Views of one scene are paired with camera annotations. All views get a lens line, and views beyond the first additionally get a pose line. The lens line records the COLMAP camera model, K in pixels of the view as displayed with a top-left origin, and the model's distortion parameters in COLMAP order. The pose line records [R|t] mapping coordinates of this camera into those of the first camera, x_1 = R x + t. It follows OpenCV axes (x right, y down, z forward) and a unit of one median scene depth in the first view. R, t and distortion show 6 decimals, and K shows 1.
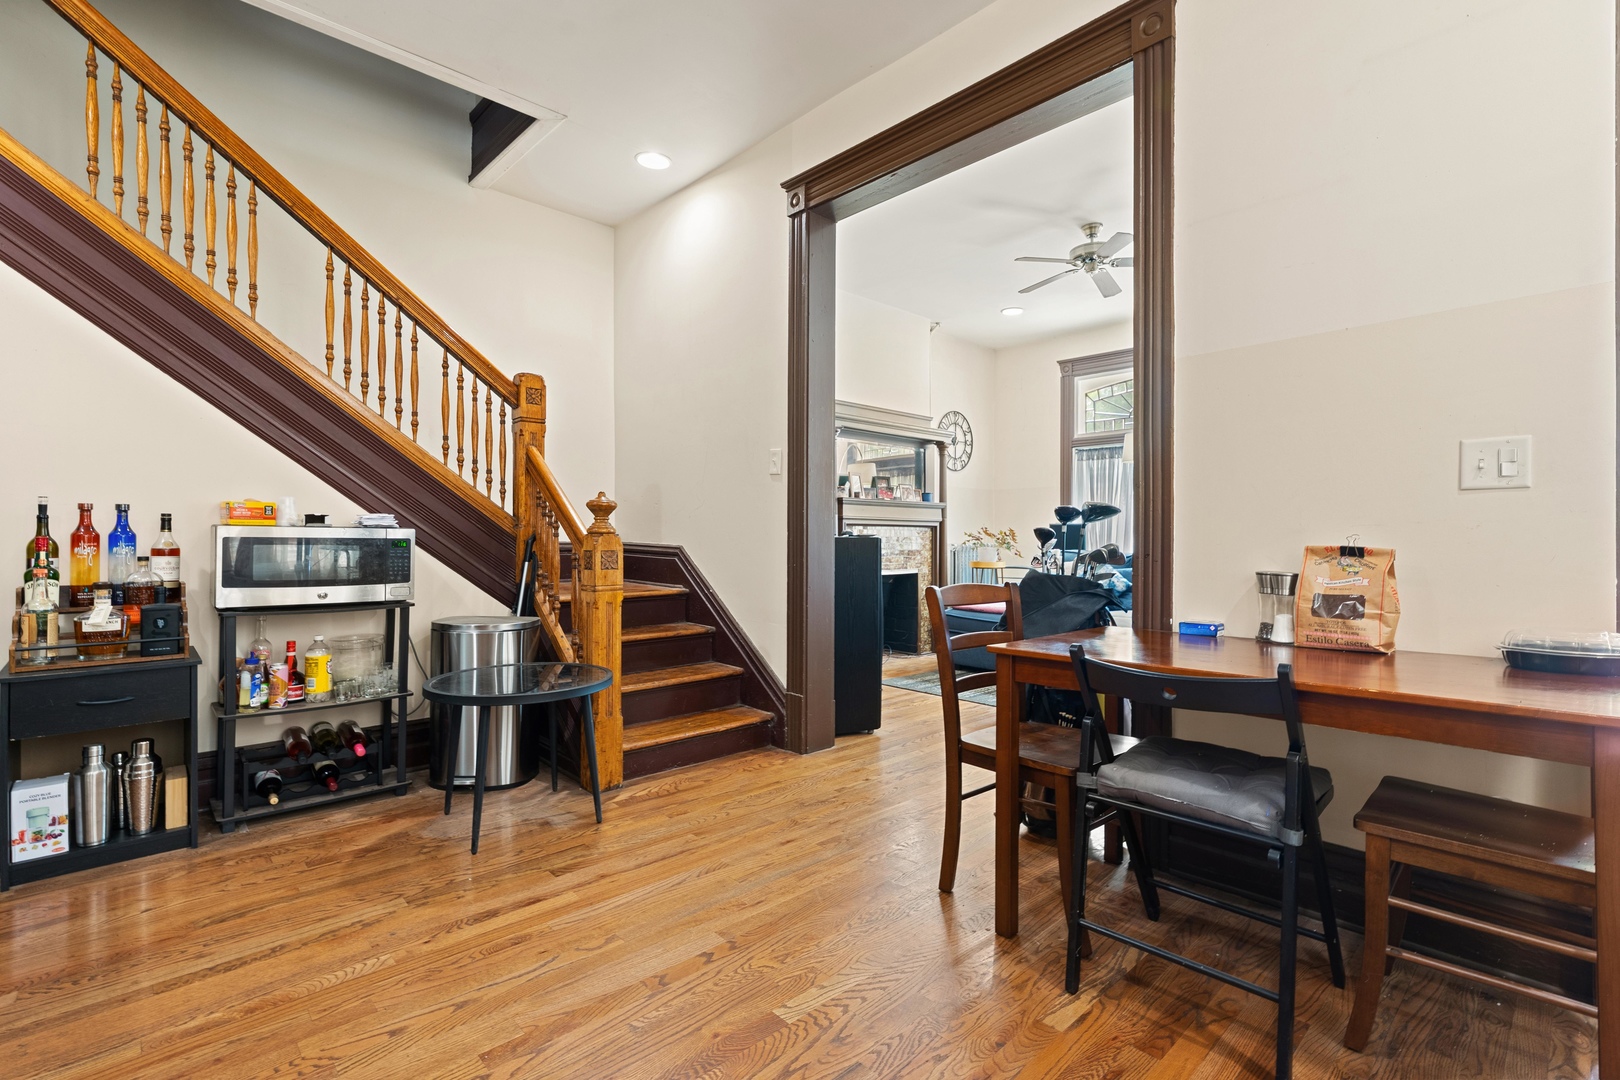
lens RADIAL K [[742.3, 0, 810.0], [0, 742.3, 540.0], [0, 0, 1]] dist [0.001019, -0.000066]
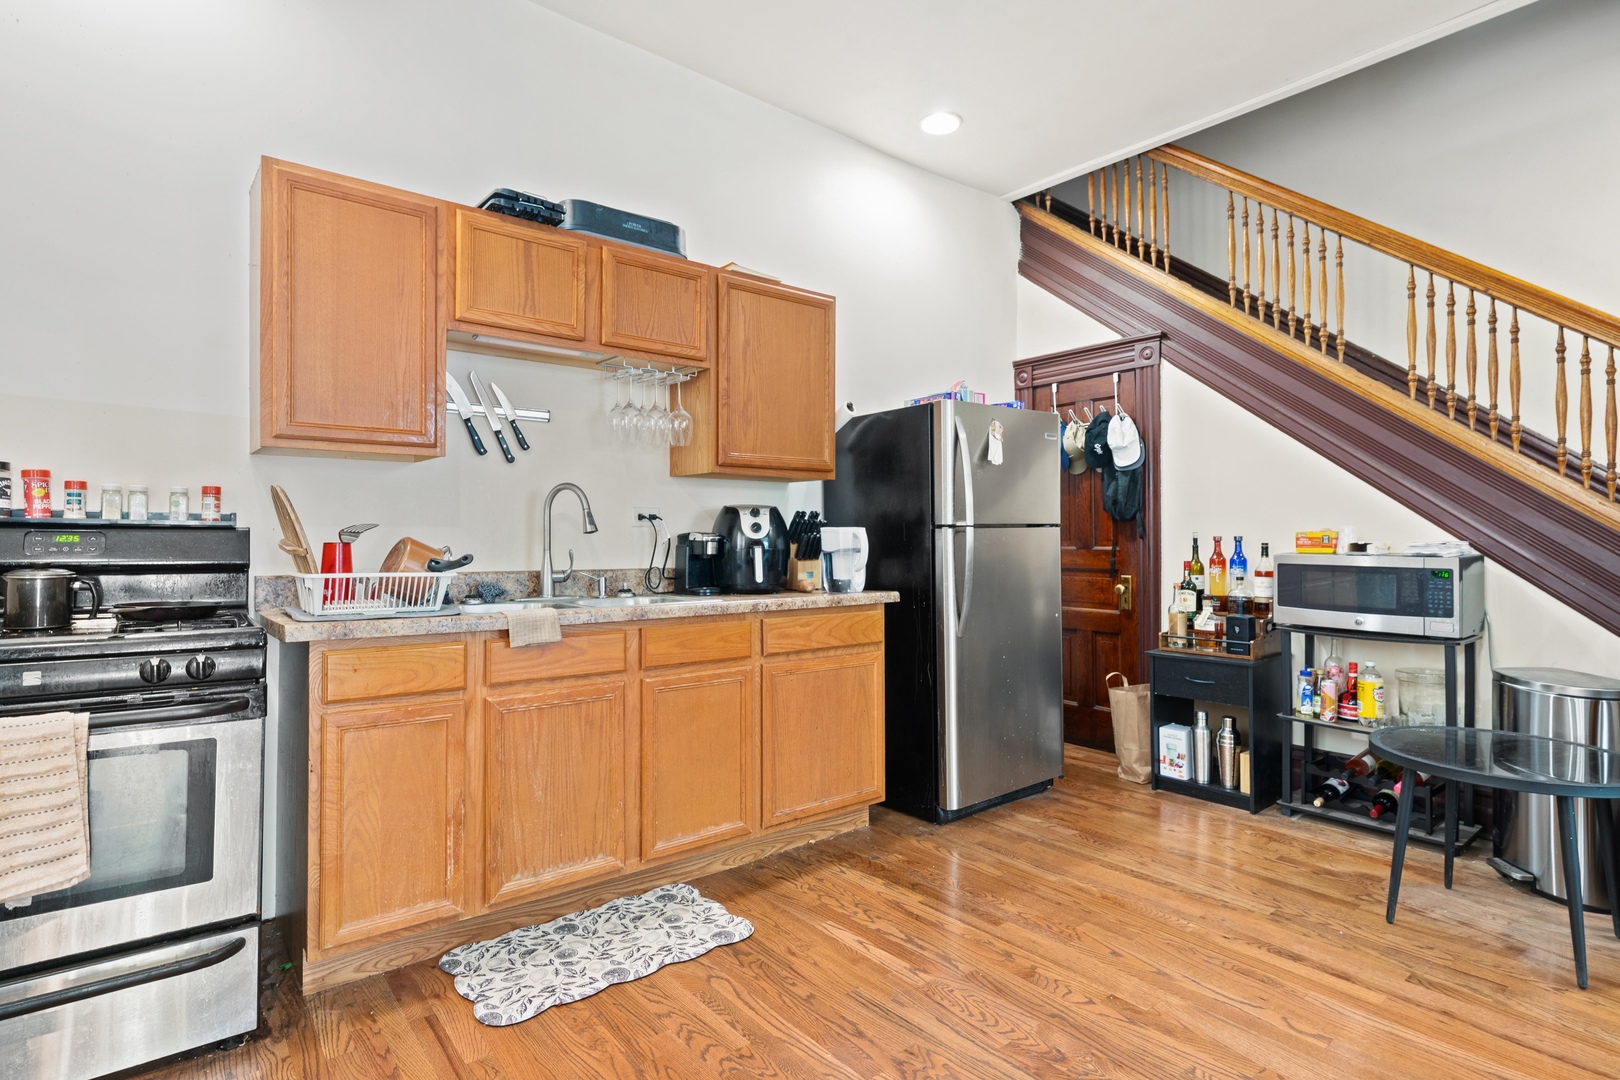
lens RADIAL K [[821.4, 0, 810.0], [0, 821.4, 540.0], [0, 0, 1]] dist [0.001178, 0.000946]
pose [[-0.077691, 0.001289, -0.996977, 0.595781], [-0.002855, 0.999995, 0.001515, -0.042636], [0.996973, 0.002964, -0.077687, 0.369573]]
